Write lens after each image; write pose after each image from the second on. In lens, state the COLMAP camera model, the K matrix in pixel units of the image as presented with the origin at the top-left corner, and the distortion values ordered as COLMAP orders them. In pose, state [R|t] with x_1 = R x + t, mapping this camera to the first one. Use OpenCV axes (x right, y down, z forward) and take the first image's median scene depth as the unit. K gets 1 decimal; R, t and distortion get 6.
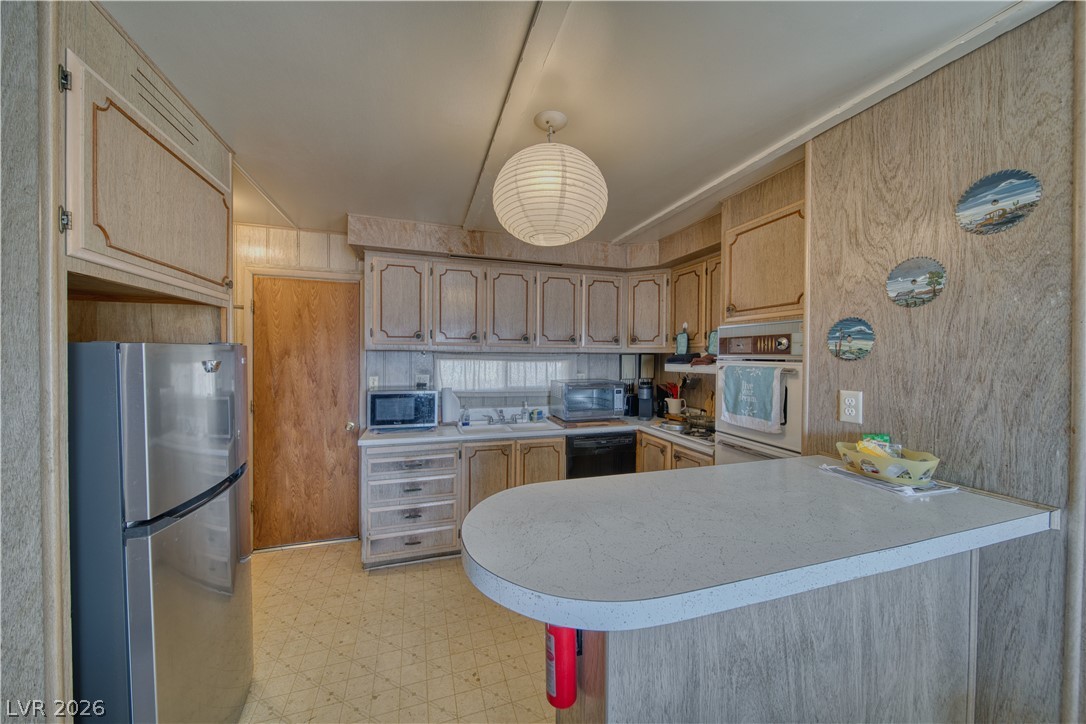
lens RADIAL K [[381.0, 0, 542.9], [0, 381.0, 357.9], [0, 0, 1]] dist [-0.002636, -0.000379]
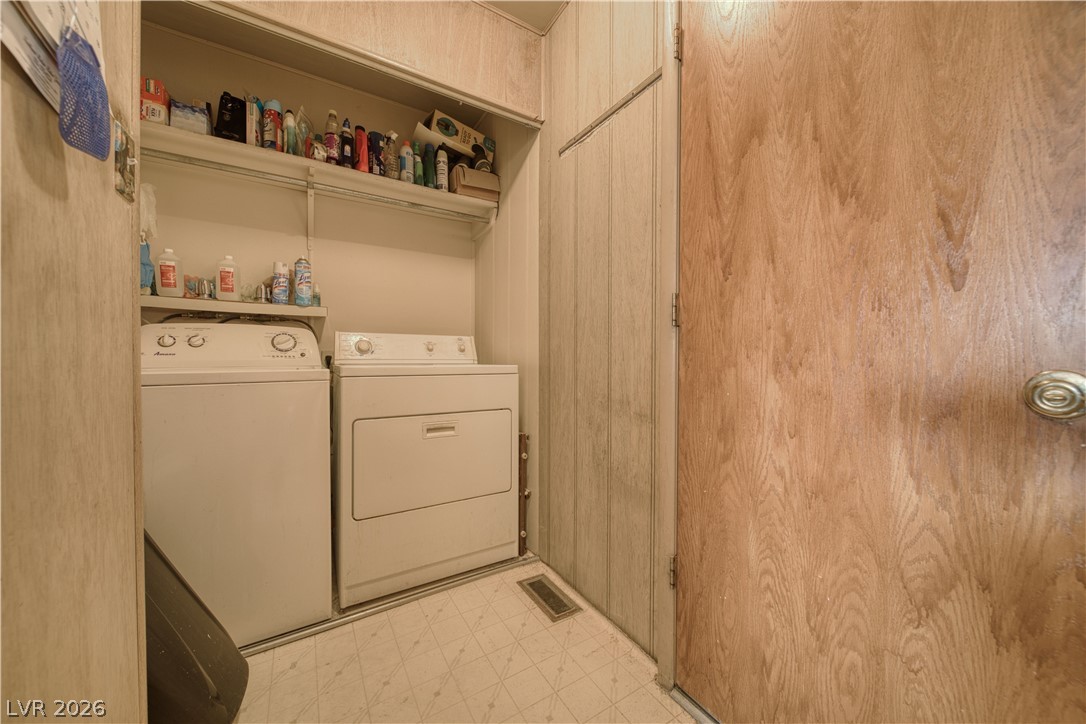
lens RADIAL K [[381.0, 0, 541.7], [0, 381.0, 358.5], [0, 0, 1]] dist [-0.002636, -0.000379]
pose [[0.239122, 0.005251, -0.970975, -0.412123], [-0.009381, 0.999951, 0.003097, 0.171152], [0.970944, 0.008368, 0.239160, 0.756318]]
